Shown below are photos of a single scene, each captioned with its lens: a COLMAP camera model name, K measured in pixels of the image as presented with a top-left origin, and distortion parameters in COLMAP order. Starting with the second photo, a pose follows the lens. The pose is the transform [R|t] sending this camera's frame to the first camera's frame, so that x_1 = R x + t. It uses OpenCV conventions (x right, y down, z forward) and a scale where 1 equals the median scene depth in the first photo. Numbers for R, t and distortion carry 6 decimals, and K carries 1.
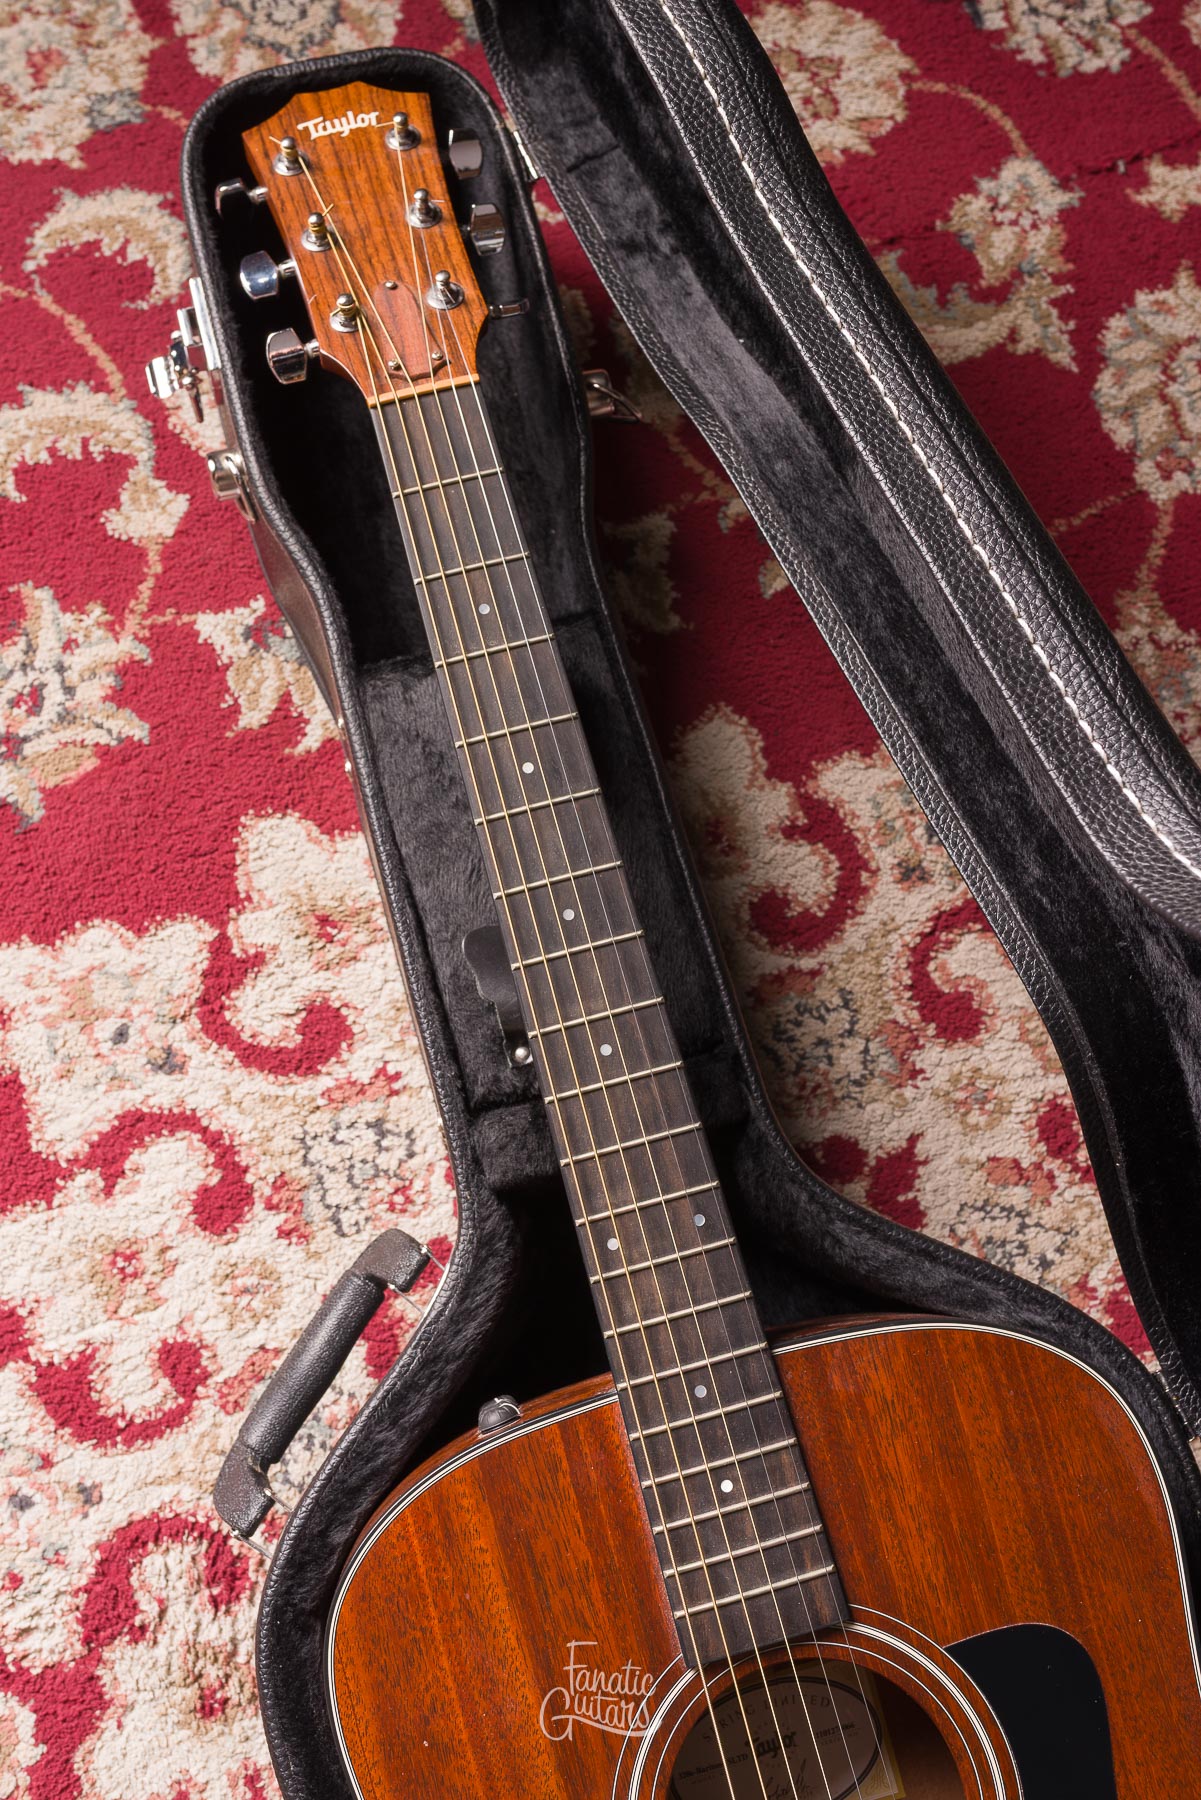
lens RADIAL K [[1879.0, 0, 553.1], [0, 1879.0, 832.6], [0, 0, 1]] dist [0.003648, -0.007304]
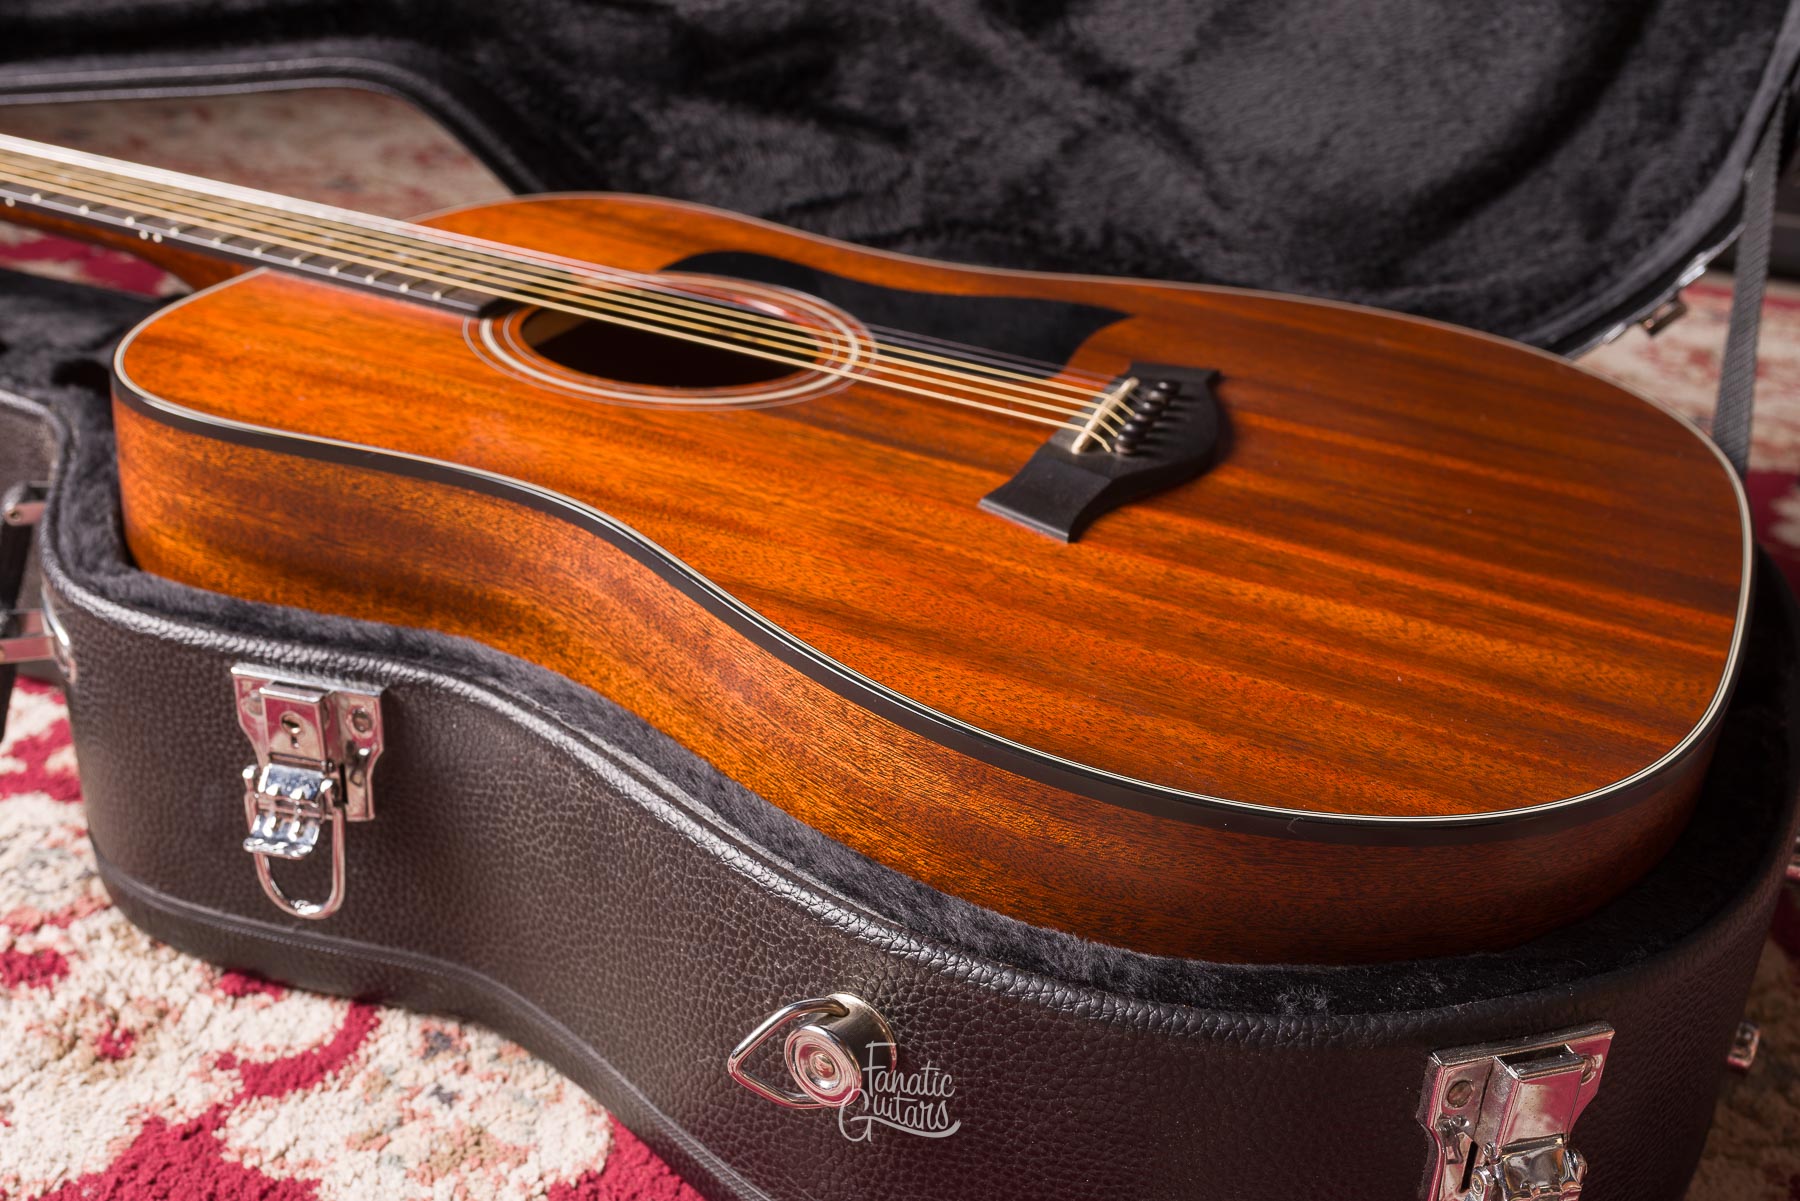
lens RADIAL K [[1916.8, 0, 929.1], [0, 1916.8, 646.9], [0, 0, 1]] dist [0.004275, -0.001109]
pose [[0.615912, -0.345765, 0.707884, -0.413682], [0.747645, 0.539793, -0.386846, 0.814944], [-0.248353, 0.767509, 0.590975, 0.345849]]
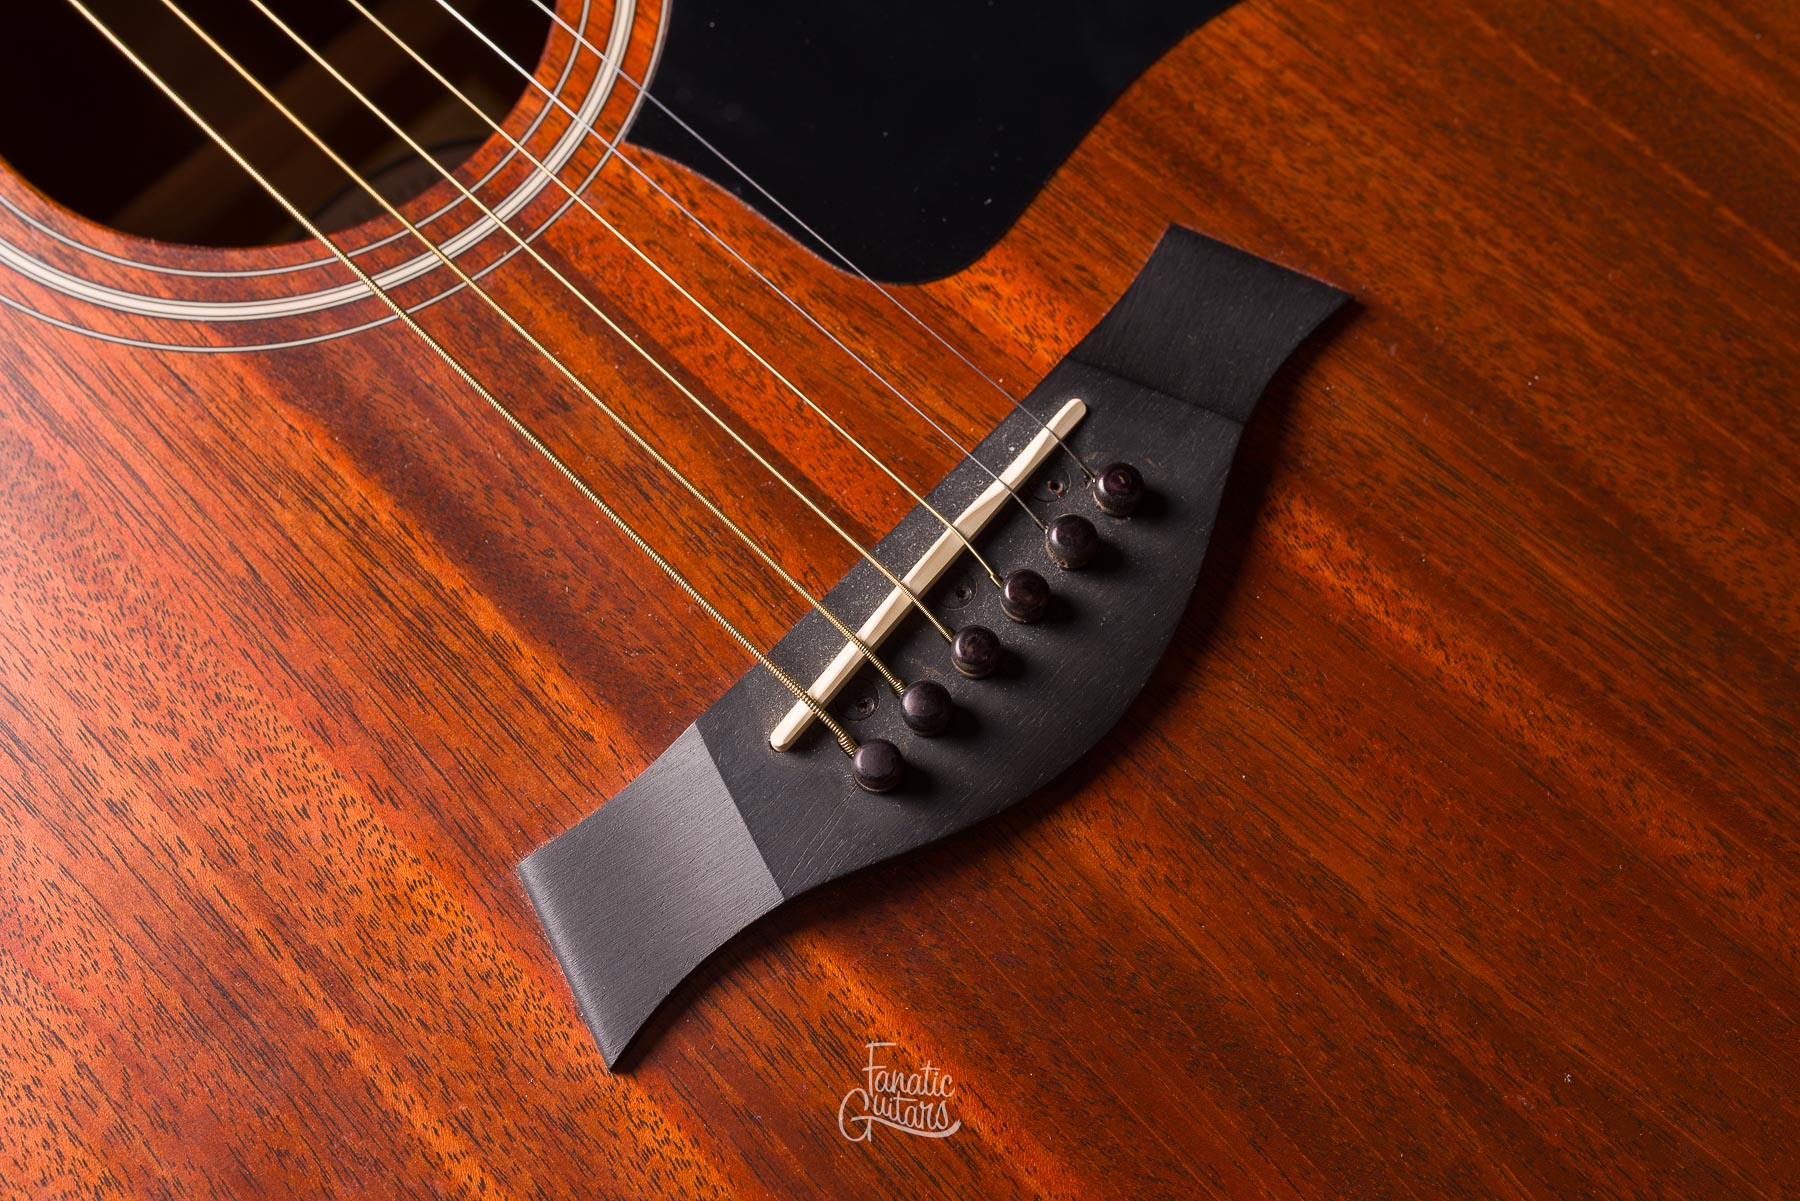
lens RADIAL K [[1820.2, 0, 899.0], [0, 1820.2, 596.6], [0, 0, 1]] dist [0.004572, -0.003939]
pose [[0.852649, -0.501188, 0.147647, 0.096026], [0.510589, 0.859231, -0.031949, 0.558940], [-0.110850, 0.102628, 0.988524, 0.371632]]
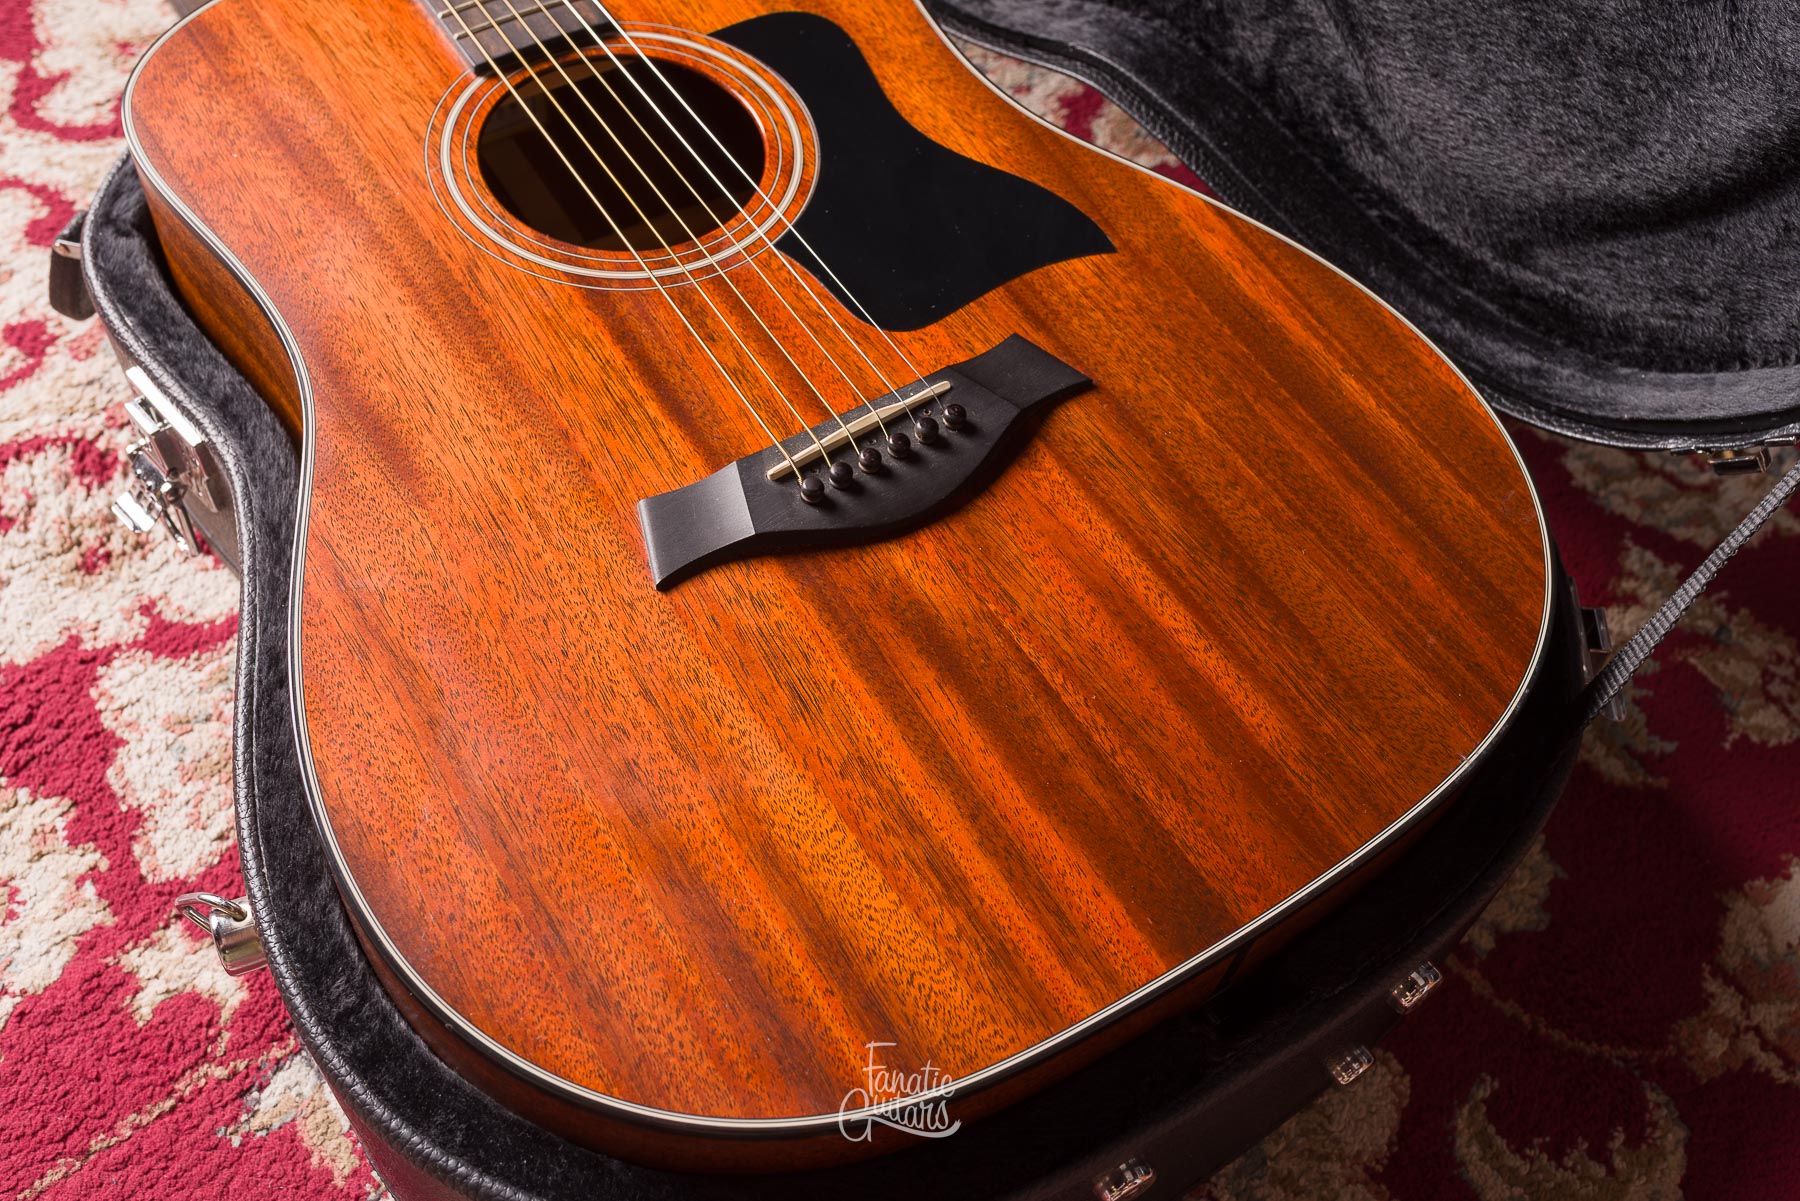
lens RADIAL K [[1754.6, 0, 900.2], [0, 1754.6, 597.1], [0, 0, 1]] dist [-0.000062, 0.001949]
pose [[0.947252, -0.231694, 0.221429, 0.006744], [0.293425, 0.904857, -0.308440, 0.804809], [-0.128898, 0.357143, 0.925113, 0.105119]]
